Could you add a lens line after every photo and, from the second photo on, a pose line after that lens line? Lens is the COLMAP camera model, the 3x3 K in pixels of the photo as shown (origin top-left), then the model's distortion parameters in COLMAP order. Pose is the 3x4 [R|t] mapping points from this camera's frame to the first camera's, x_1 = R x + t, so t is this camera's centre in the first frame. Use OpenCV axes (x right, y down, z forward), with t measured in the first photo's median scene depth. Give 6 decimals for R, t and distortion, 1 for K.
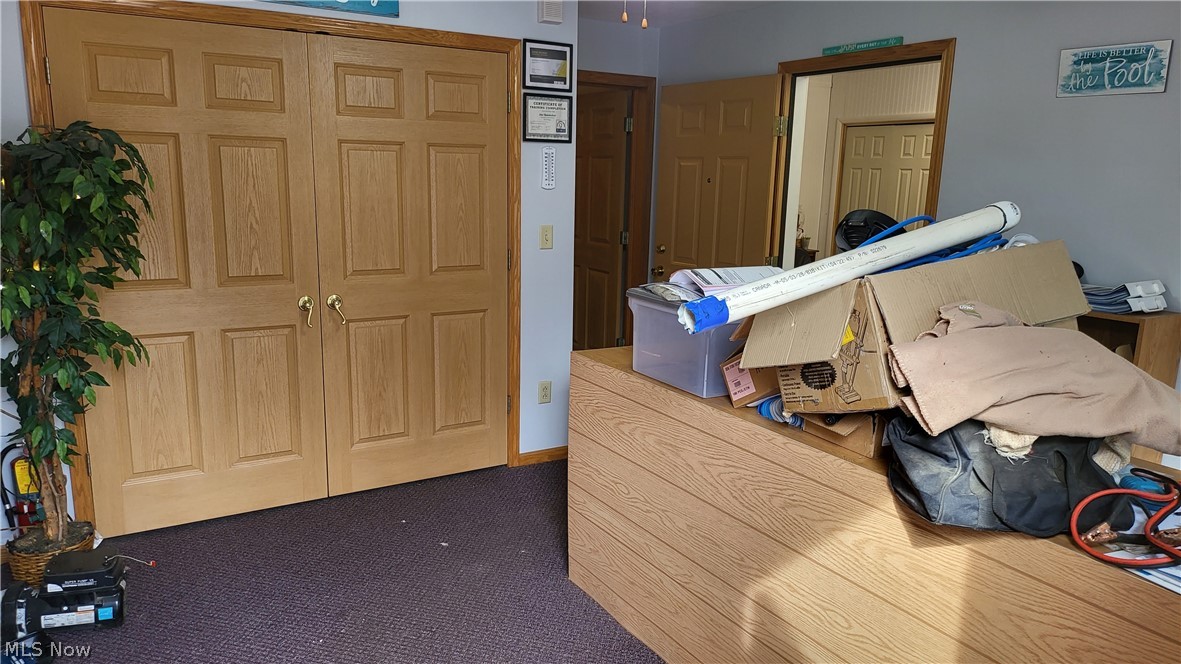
lens RADIAL K [[834.6, 0, 588.7], [0, 834.6, 349.8], [0, 0, 1]] dist [0.050311, -0.050695]
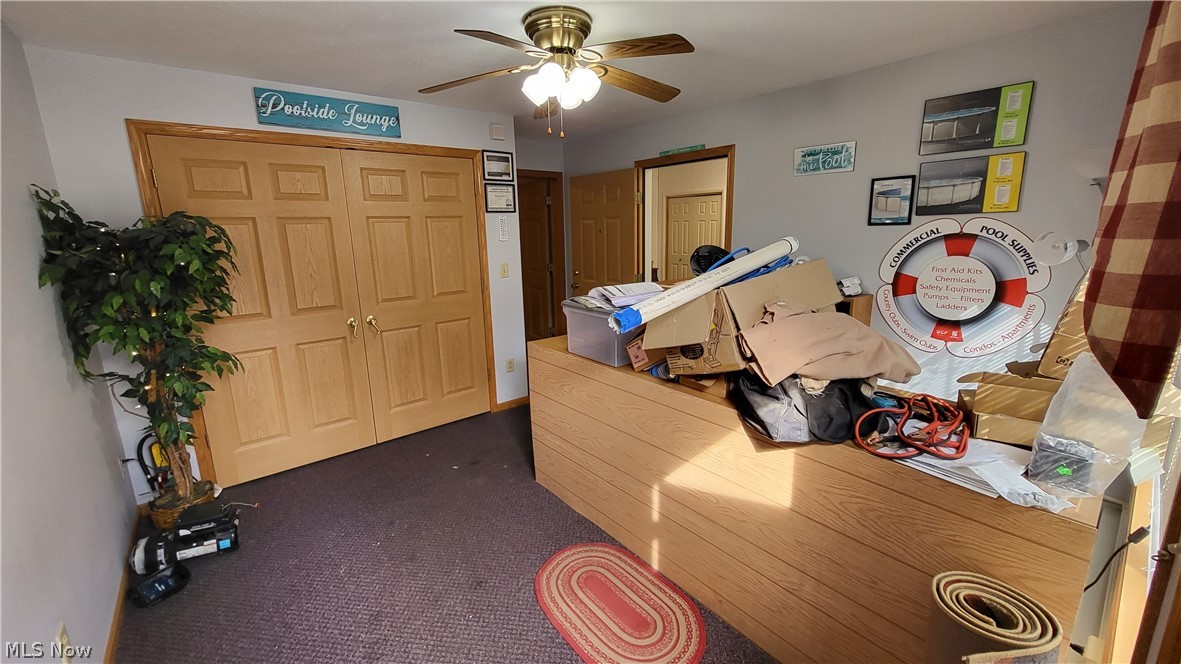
lens RADIAL K [[467.4, 0, 588.9], [0, 467.4, 327.9], [0, 0, 1]] dist [0.000507, -0.000669]
pose [[0.988696, -0.072651, 0.131154, -0.021959], [0.072532, 0.997350, 0.005691, -0.022312], [-0.131220, 0.003886, 0.991346, 0.101943]]
